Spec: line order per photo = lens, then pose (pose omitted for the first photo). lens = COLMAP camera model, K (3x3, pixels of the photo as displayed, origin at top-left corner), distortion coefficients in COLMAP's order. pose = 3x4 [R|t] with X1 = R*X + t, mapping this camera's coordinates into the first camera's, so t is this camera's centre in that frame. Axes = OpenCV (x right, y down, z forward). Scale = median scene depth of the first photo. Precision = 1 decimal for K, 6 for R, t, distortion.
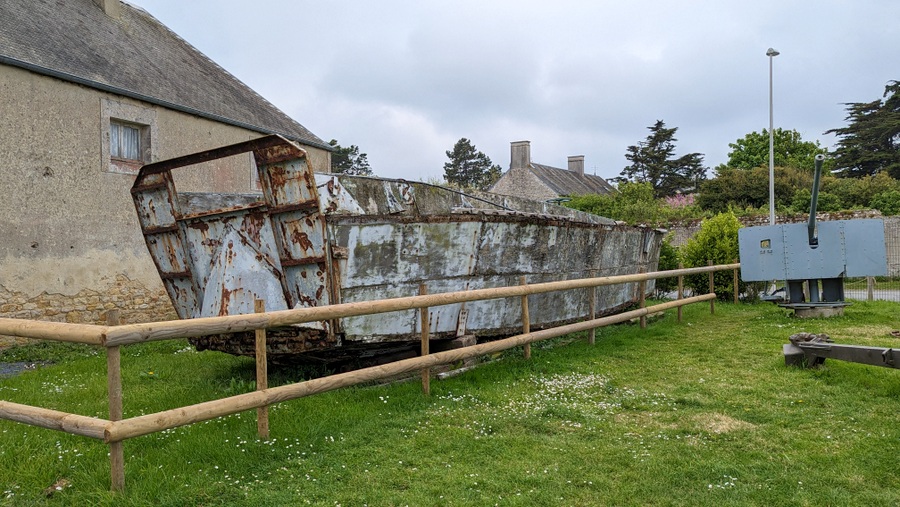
lens RADIAL K [[720.6, 0, 450.2], [0, 720.6, 251.1], [0, 0, 1]] dist [0.096362, -0.092208]
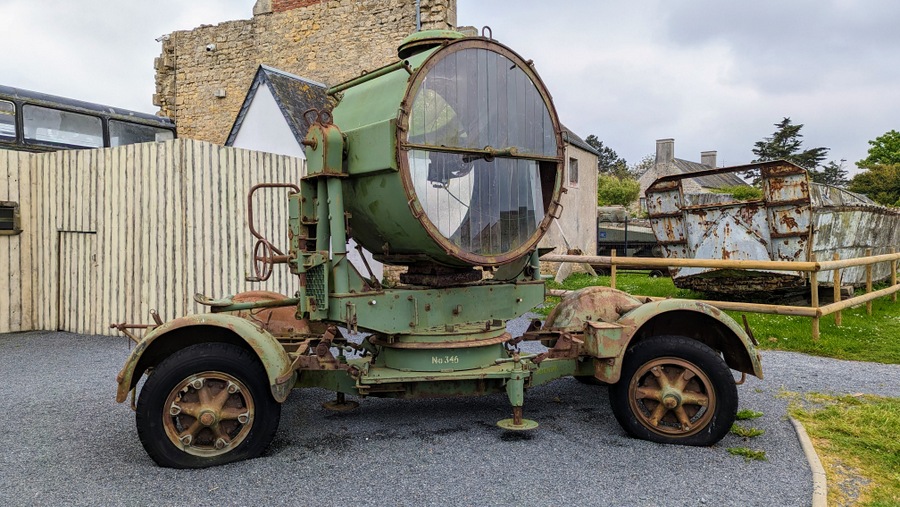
lens RADIAL K [[648.9, 0, 448.0], [0, 648.9, 251.2], [0, 0, 1]] dist [0.061208, -0.057832]
pose [[0.989887, 0.018054, -0.140703, -0.626439], [-0.014463, 0.999544, 0.026503, 0.019062], [0.141117, -0.024200, 0.989697, -0.502310]]
